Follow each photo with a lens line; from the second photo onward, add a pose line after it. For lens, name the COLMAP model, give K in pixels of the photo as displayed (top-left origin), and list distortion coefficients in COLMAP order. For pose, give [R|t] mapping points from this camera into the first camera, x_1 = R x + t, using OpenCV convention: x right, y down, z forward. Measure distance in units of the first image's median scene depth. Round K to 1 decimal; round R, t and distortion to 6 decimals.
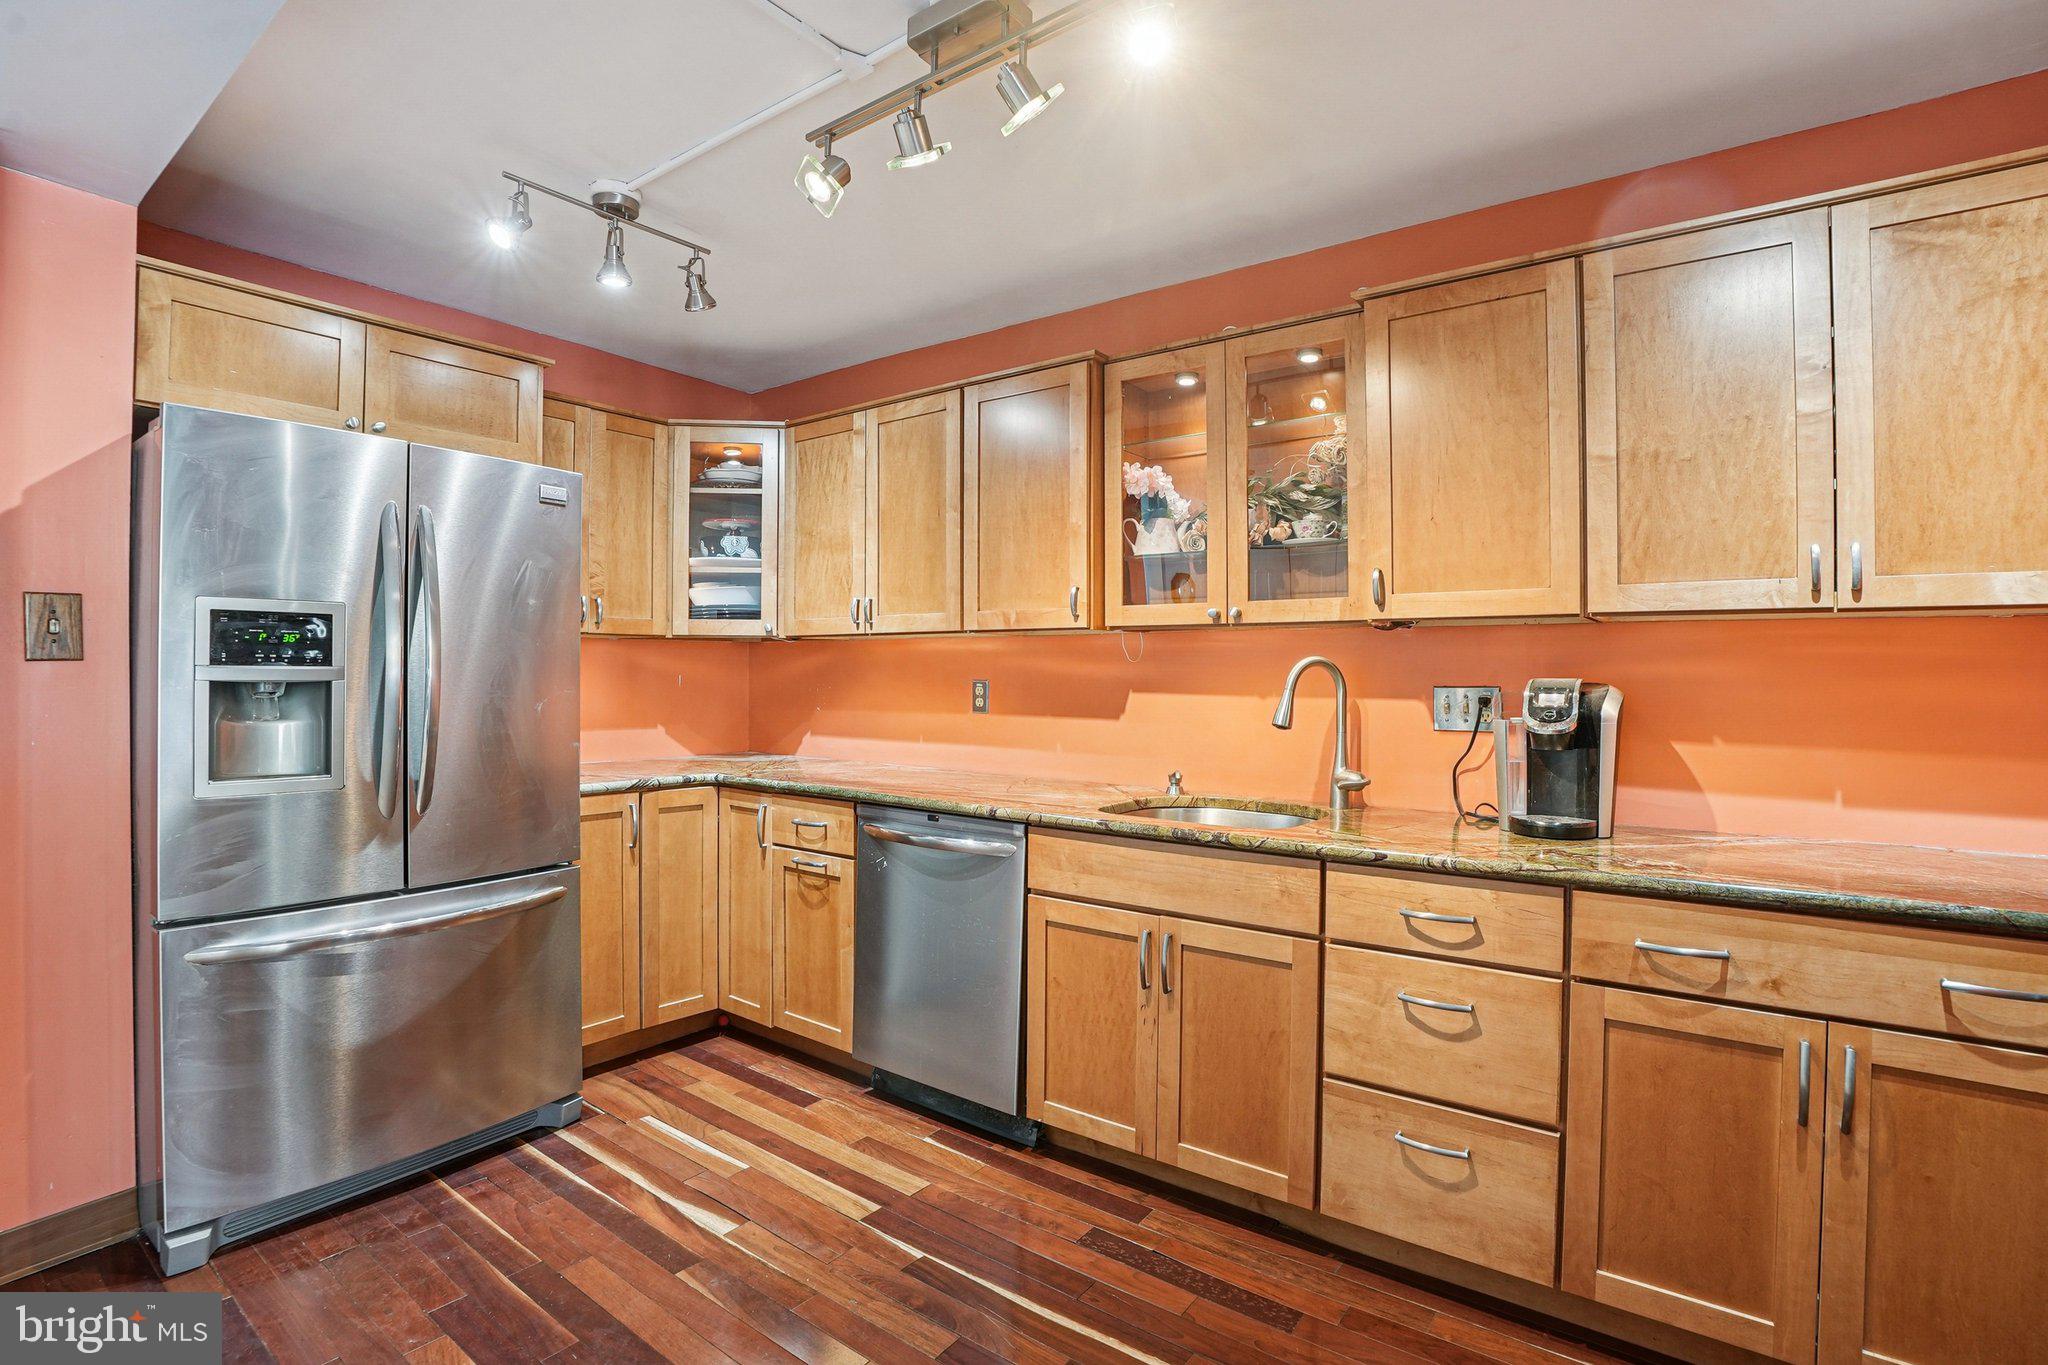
lens RADIAL K [[981.9, 0, 996.3], [0, 981.9, 666.0], [0, 0, 1]] dist [-0.060454, 0.015585]
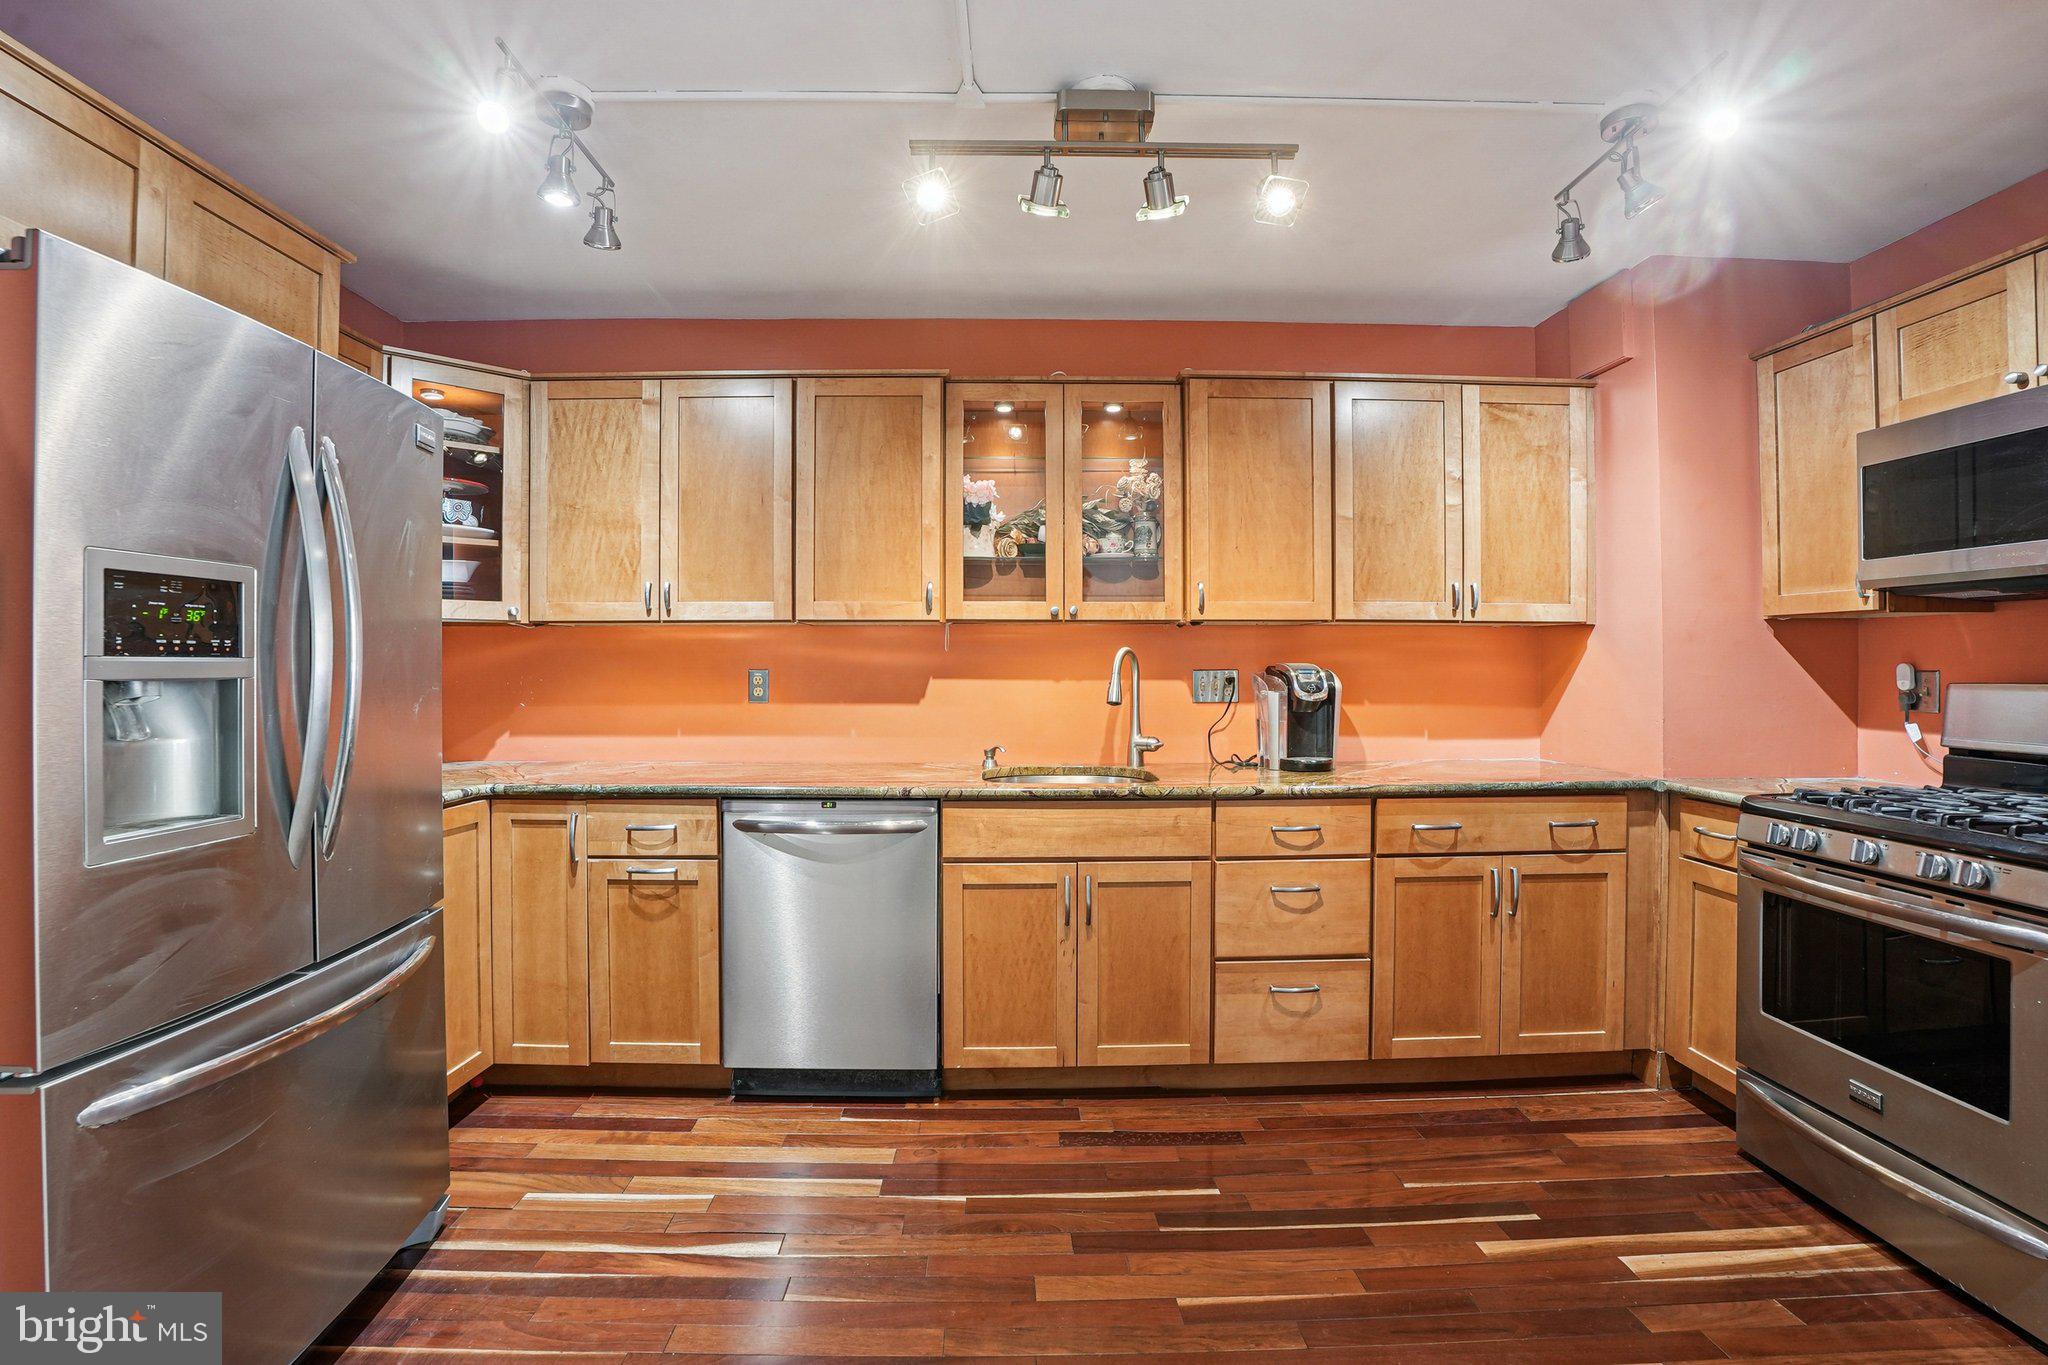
lens RADIAL K [[981.9, 0, 1009.4], [0, 981.9, 656.3], [0, 0, 1]] dist [-0.060454, 0.015585]
pose [[0.781620, -0.002023, 0.623752, -0.648252], [0.001162, 0.999998, 0.001786, -0.000826], [-0.623754, -0.000671, 0.781621, 0.107189]]
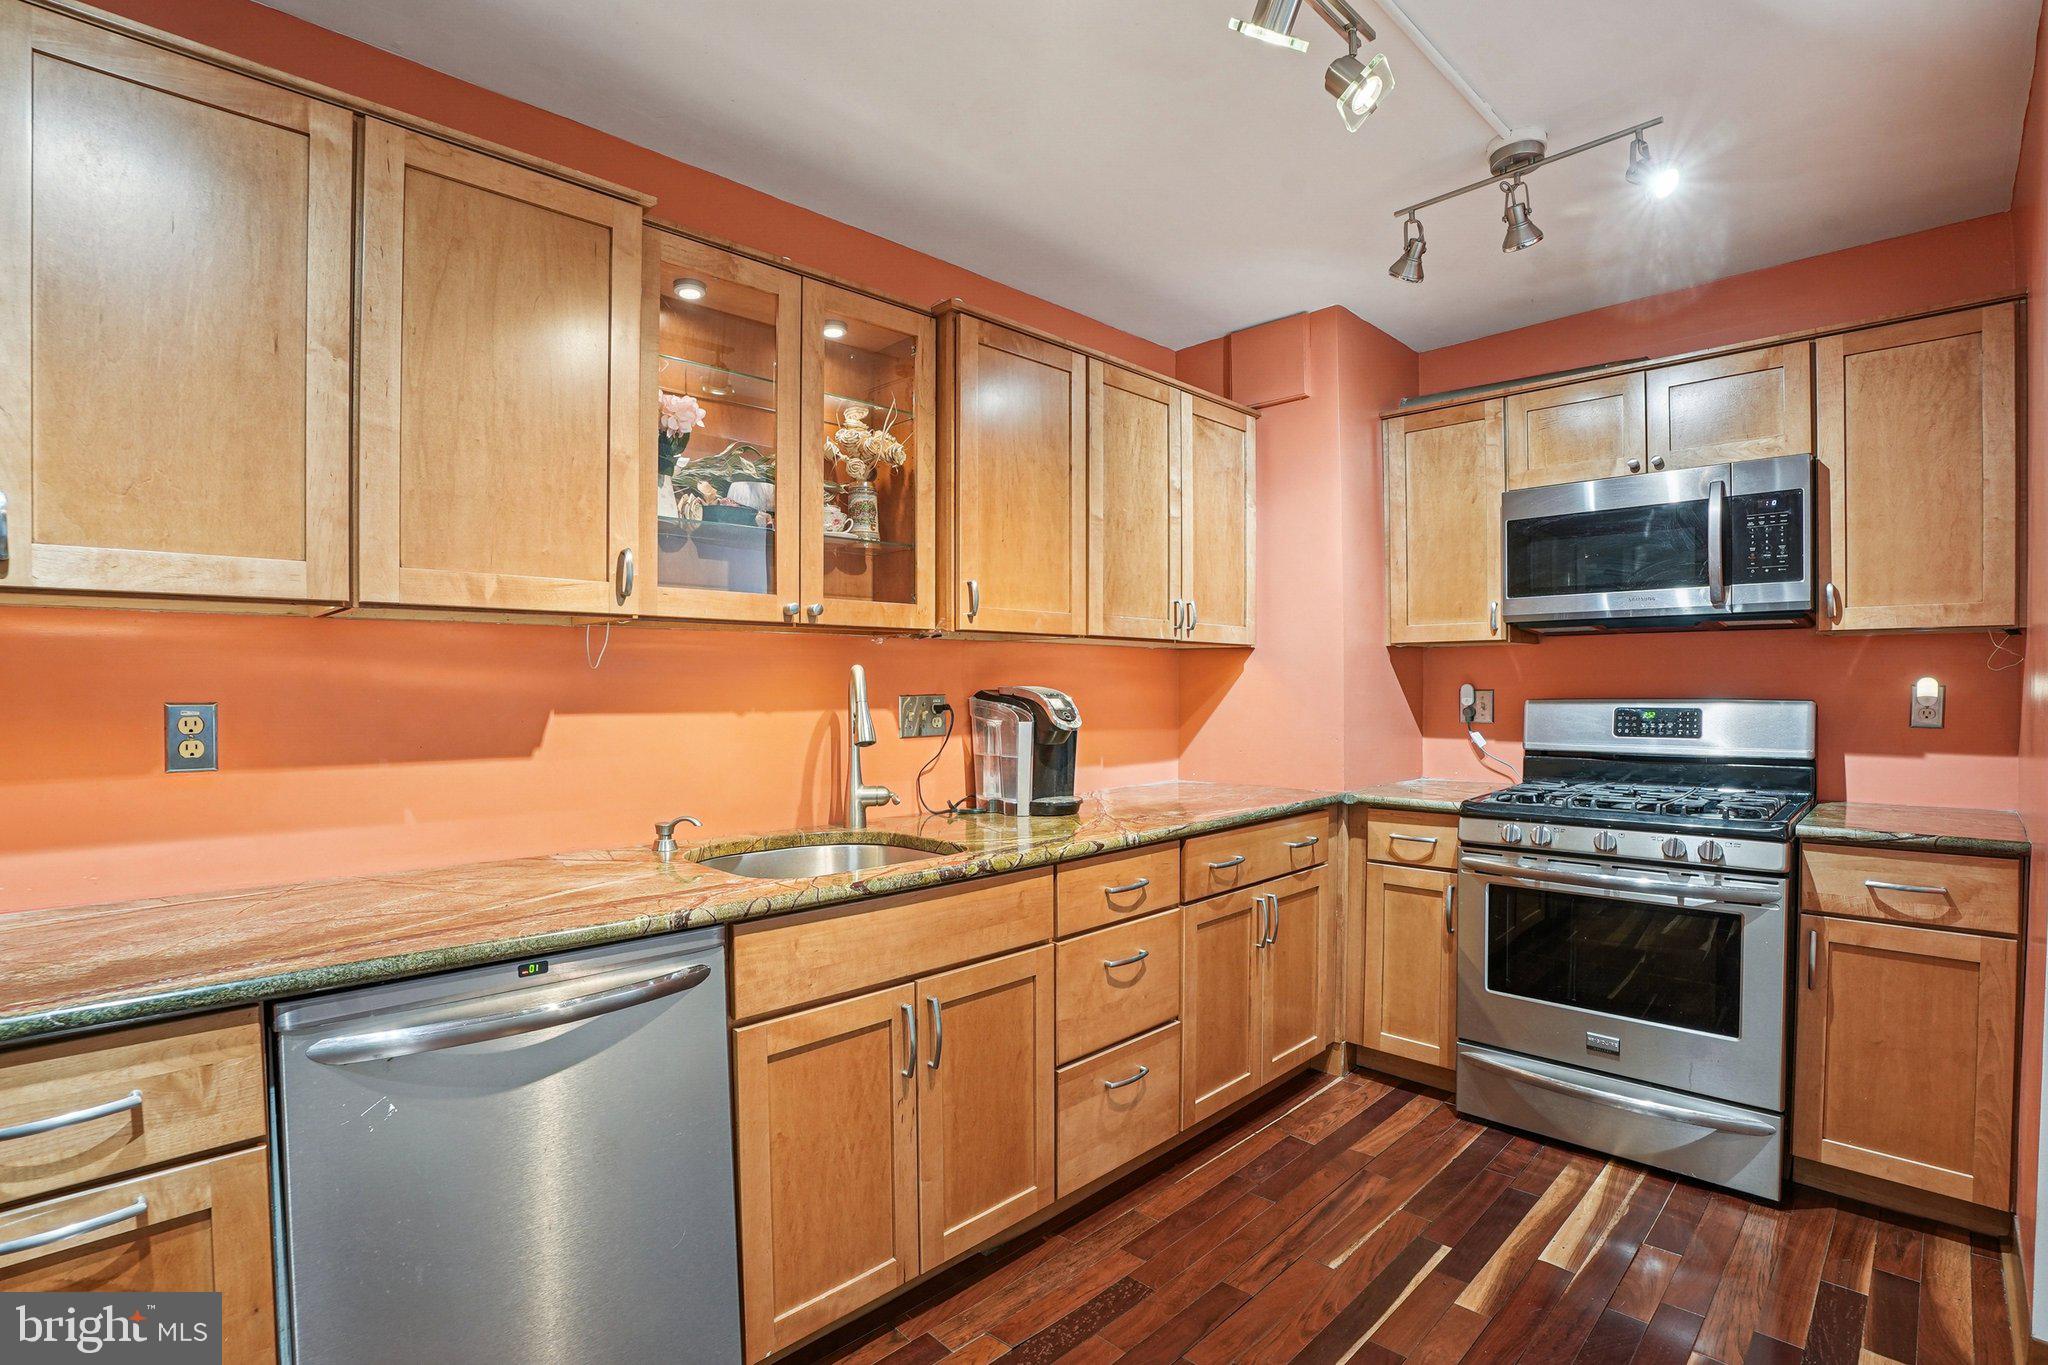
lens RADIAL K [[981.9, 0, 1016.6], [0, 981.9, 694.6], [0, 0, 1]] dist [-0.060454, 0.015585]
pose [[0.134389, -0.016271, 0.990795, -0.623800], [-0.000681, 0.999863, 0.016512, 0.002949], [-0.990928, -0.002894, 0.134360, 0.804450]]
